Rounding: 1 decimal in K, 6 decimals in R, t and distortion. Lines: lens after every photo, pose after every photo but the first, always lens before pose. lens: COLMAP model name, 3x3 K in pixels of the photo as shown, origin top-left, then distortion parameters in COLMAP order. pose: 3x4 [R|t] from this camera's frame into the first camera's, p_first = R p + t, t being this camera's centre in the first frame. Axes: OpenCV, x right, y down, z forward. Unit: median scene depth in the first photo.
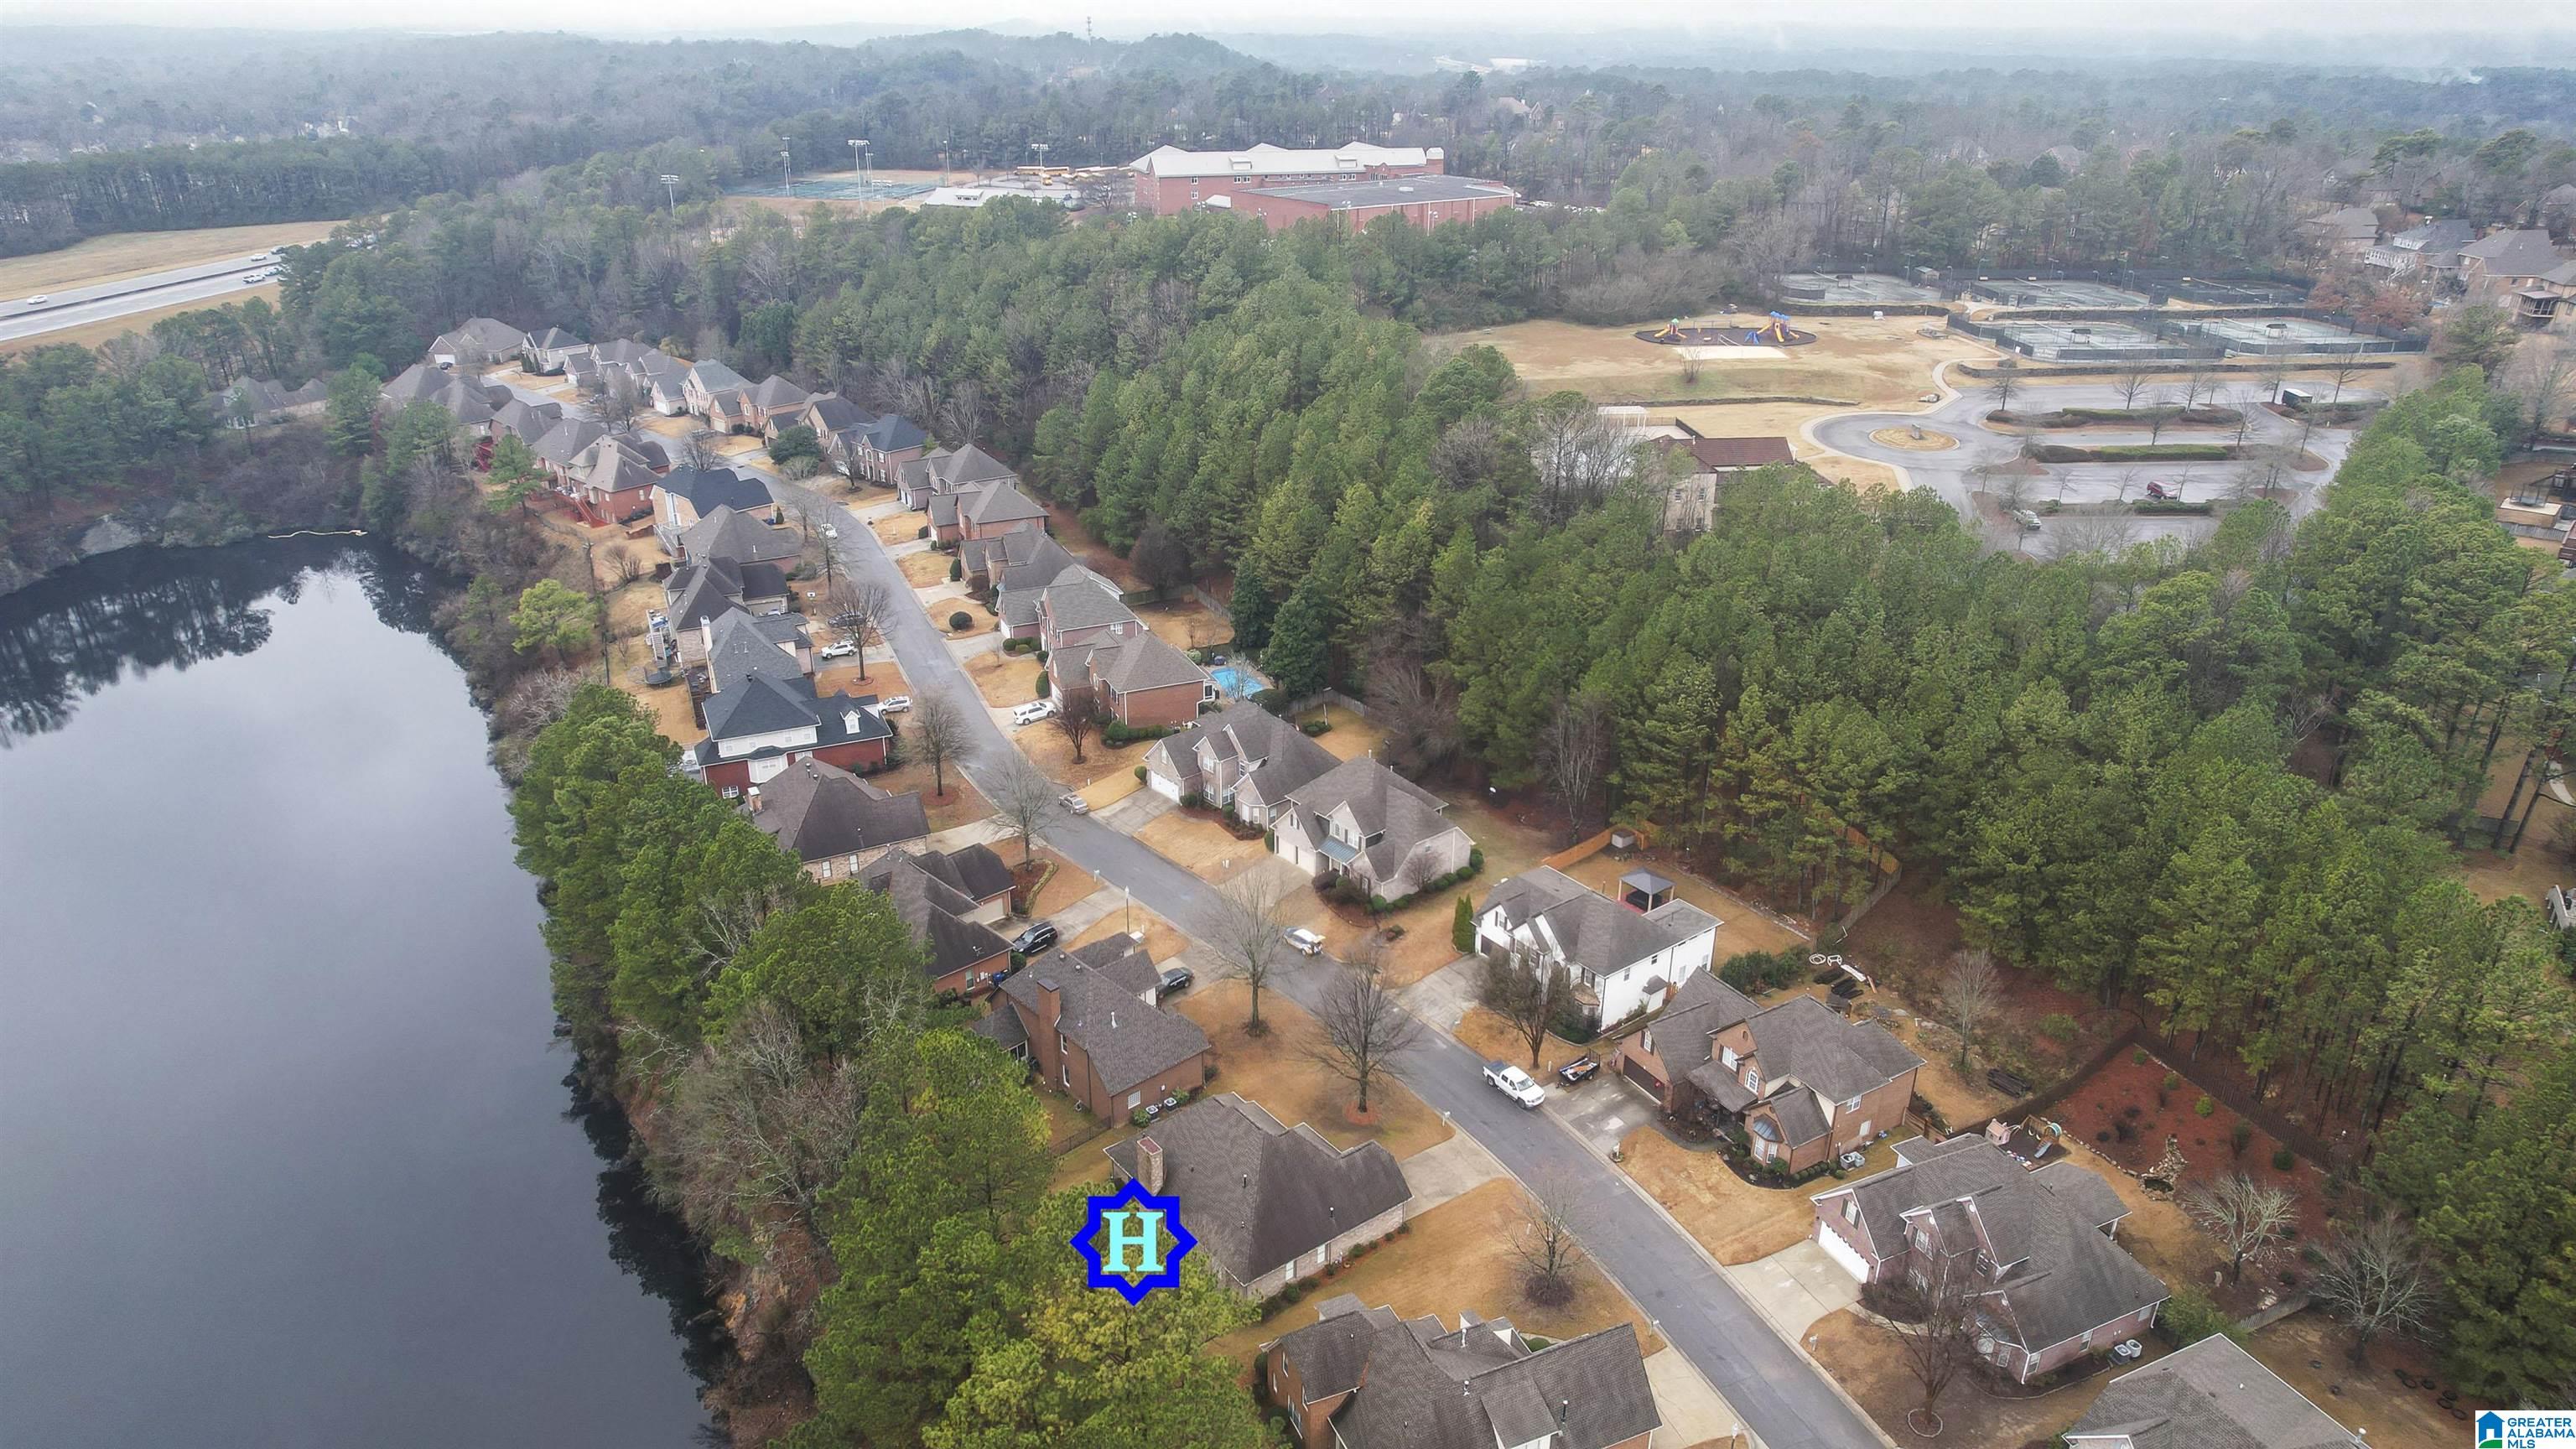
lens RADIAL K [[1606.6, 0, 1288.0], [0, 1606.6, 724.5], [0, 0, 1]] dist [-0.063669, 0.056489]
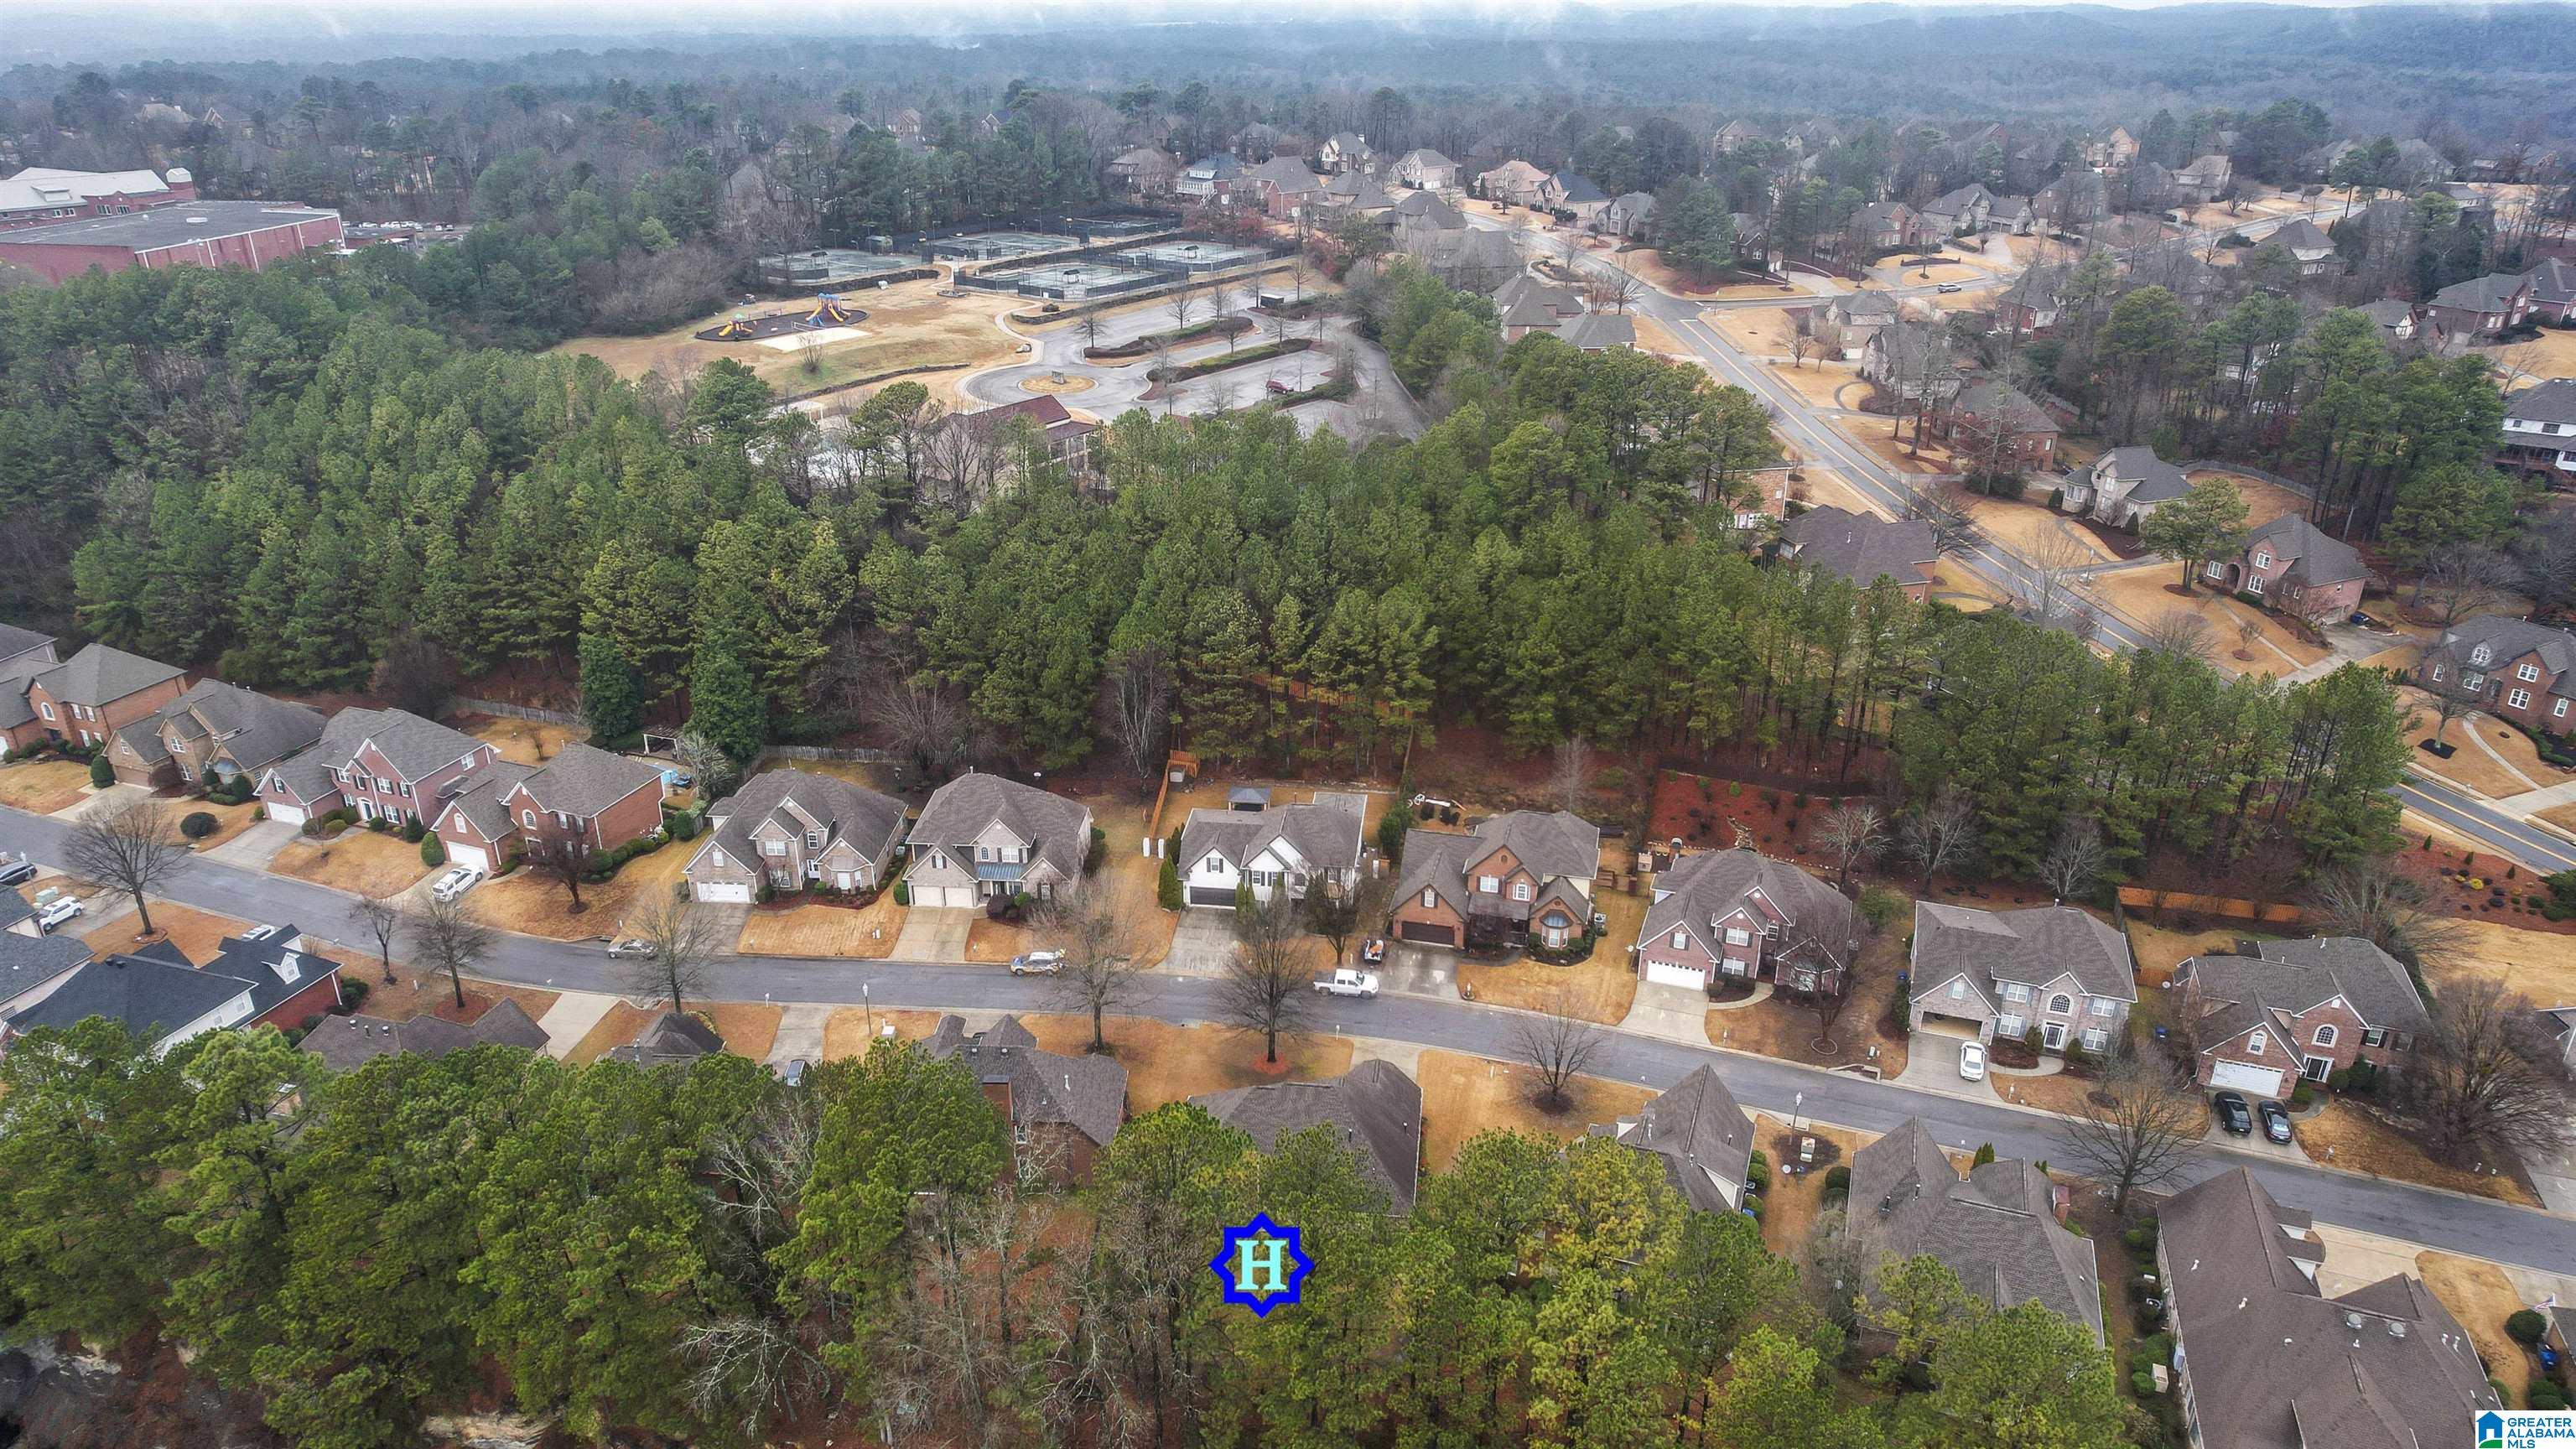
lens RADIAL K [[1606.6, 0, 1288.0], [0, 1606.6, 724.5], [0, 0, 1]] dist [-0.063669, 0.056489]
pose [[0.707368, -0.299087, 0.640451, -0.387274], [0.292146, 0.948765, 0.120398, -0.062843], [-0.643647, 0.101939, 0.758503, 0.127831]]
